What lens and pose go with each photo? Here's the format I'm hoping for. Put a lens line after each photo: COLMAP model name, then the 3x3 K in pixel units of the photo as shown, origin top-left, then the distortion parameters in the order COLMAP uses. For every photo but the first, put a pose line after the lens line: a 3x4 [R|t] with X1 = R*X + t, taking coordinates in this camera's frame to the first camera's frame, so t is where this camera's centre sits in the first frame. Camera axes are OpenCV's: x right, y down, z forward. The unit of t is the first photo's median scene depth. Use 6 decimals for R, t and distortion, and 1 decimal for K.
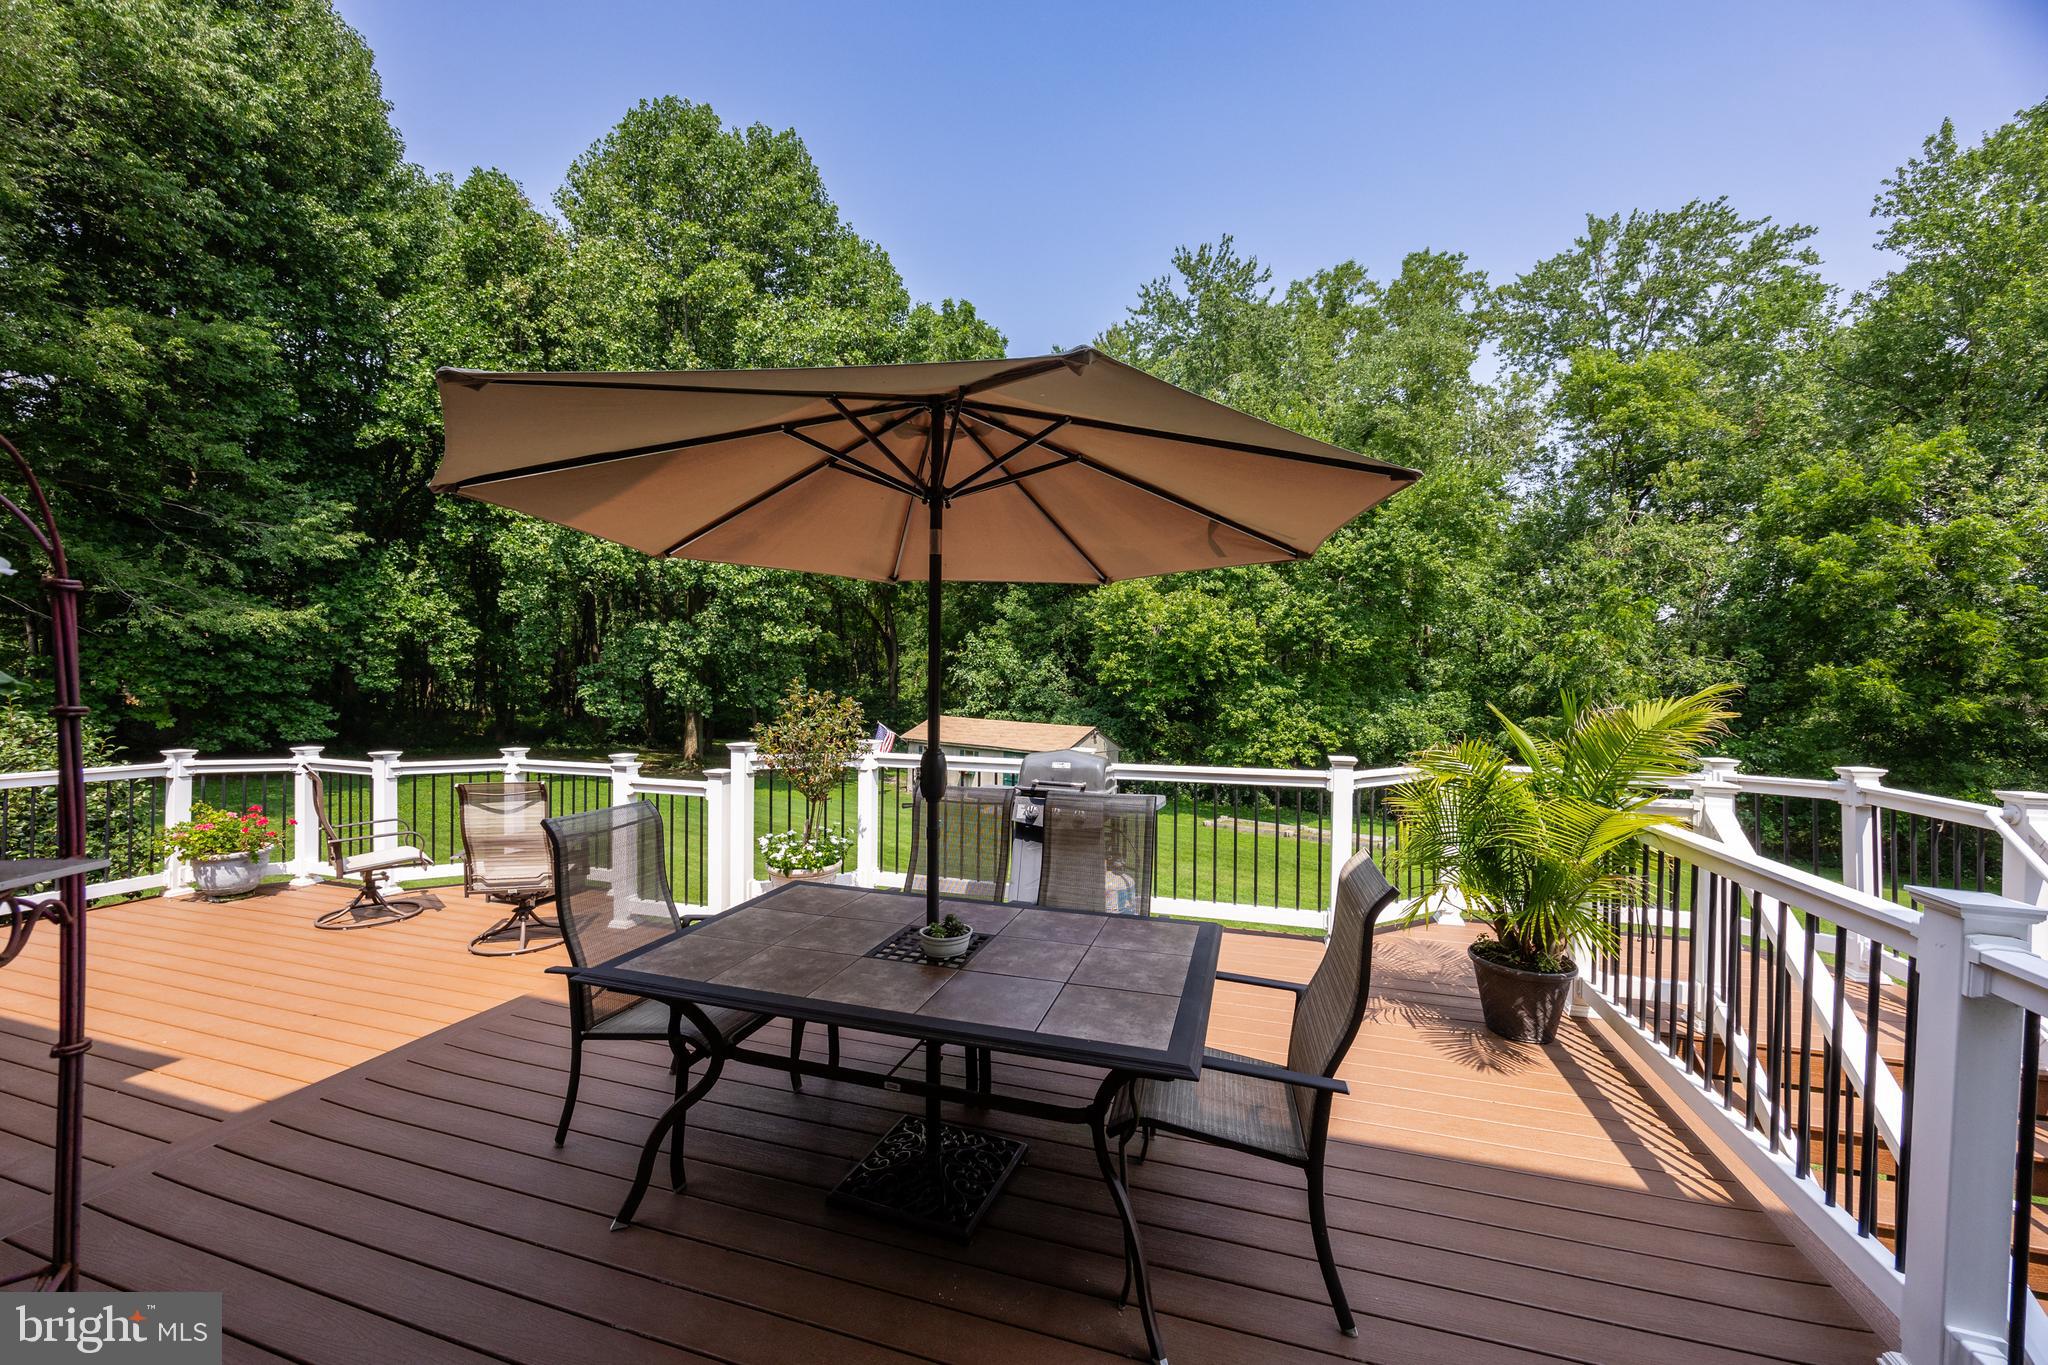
lens RADIAL K [[780.1, 0, 1019.0], [0, 780.1, 680.1], [0, 0, 1]] dist [0.000848, 0.000003]
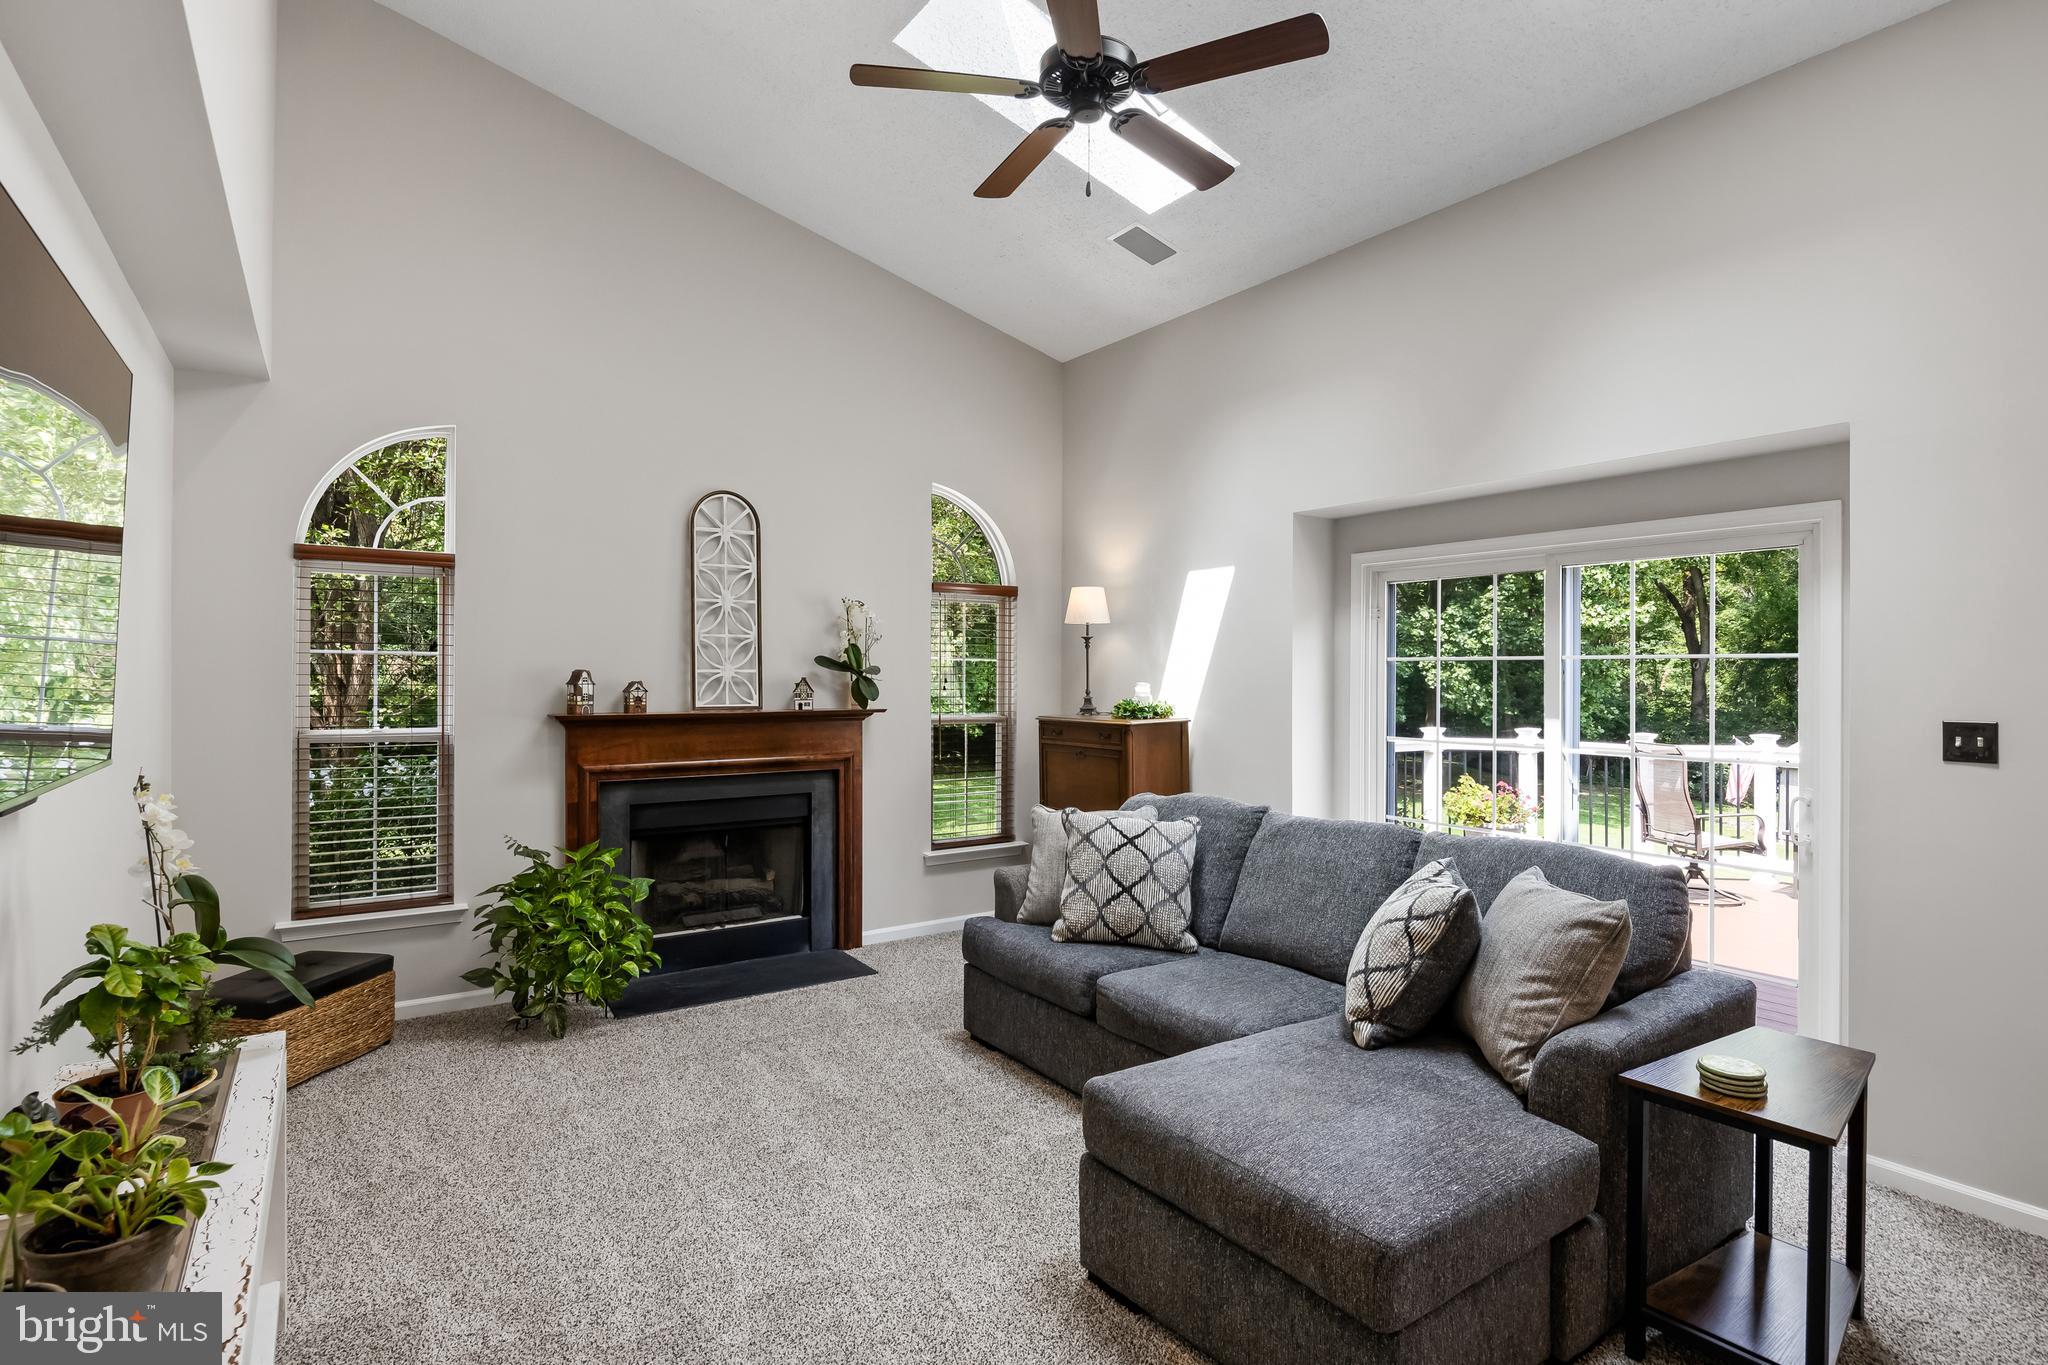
lens RADIAL K [[1006.5, 0, 1014.2], [0, 1006.5, 674.2], [0, 0, 1]] dist [-0.010716, 0.000599]
pose [[0.781790, -0.011238, -0.623440, -0.142931], [0.004785, 0.999916, -0.012023, 0.006517], [0.623523, 0.006416, 0.781778, -0.106164]]
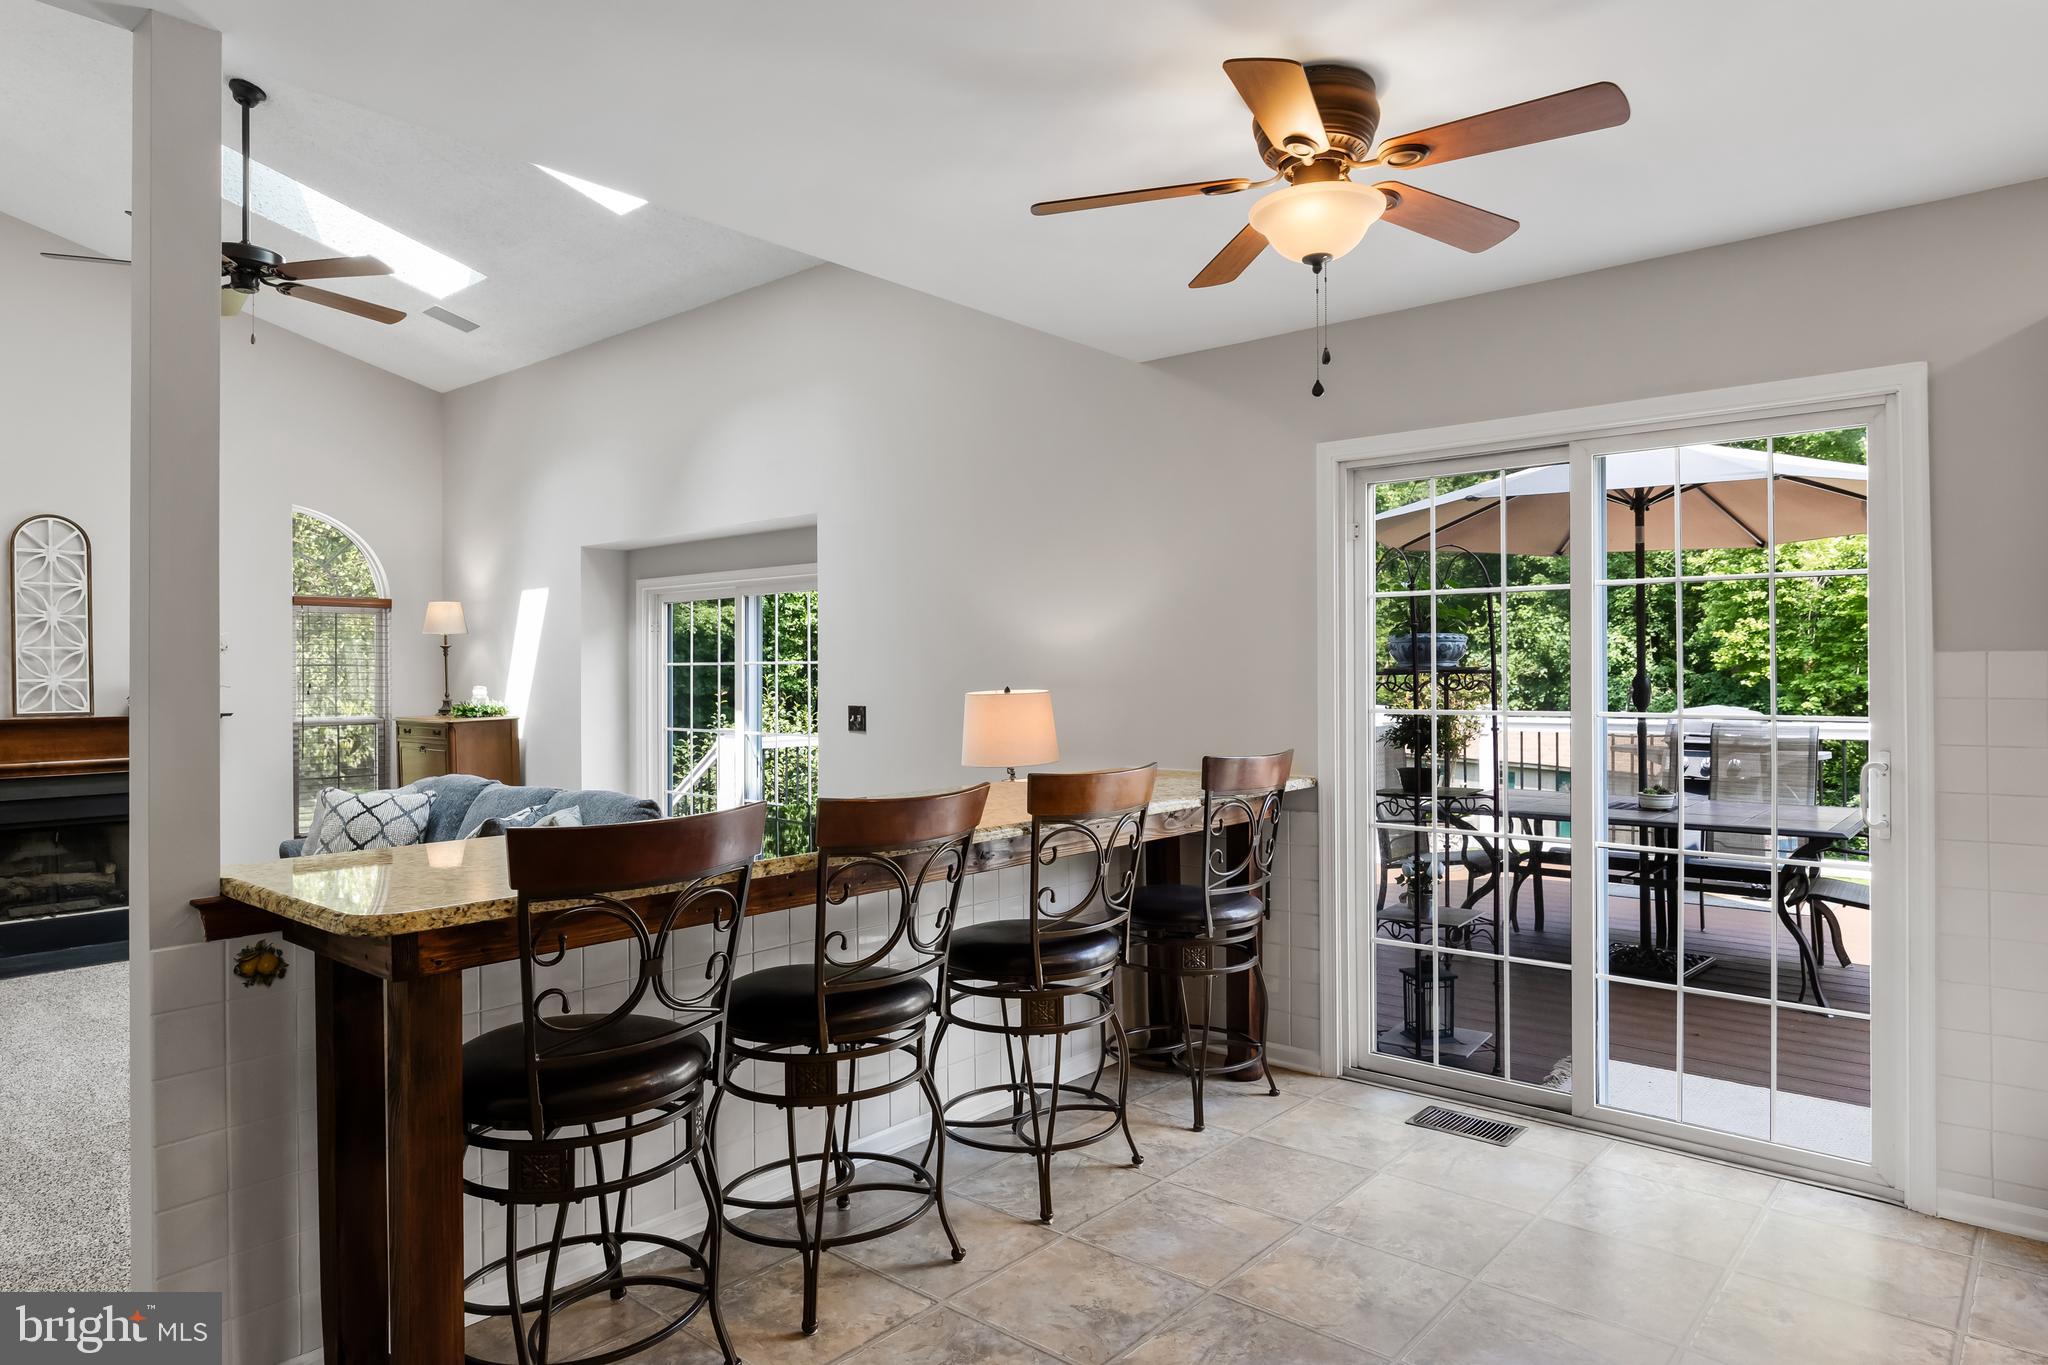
lens RADIAL K [[1208.8, 0, 1021.0], [0, 1208.8, 671.0], [0, 0, 1]] dist [-0.008058, 0.000059]
pose [[0.915937, -0.019714, -0.400837, -0.023732], [0.017134, 0.999803, -0.010020, 0.007341], [0.400955, 0.002310, 0.916095, -0.137878]]
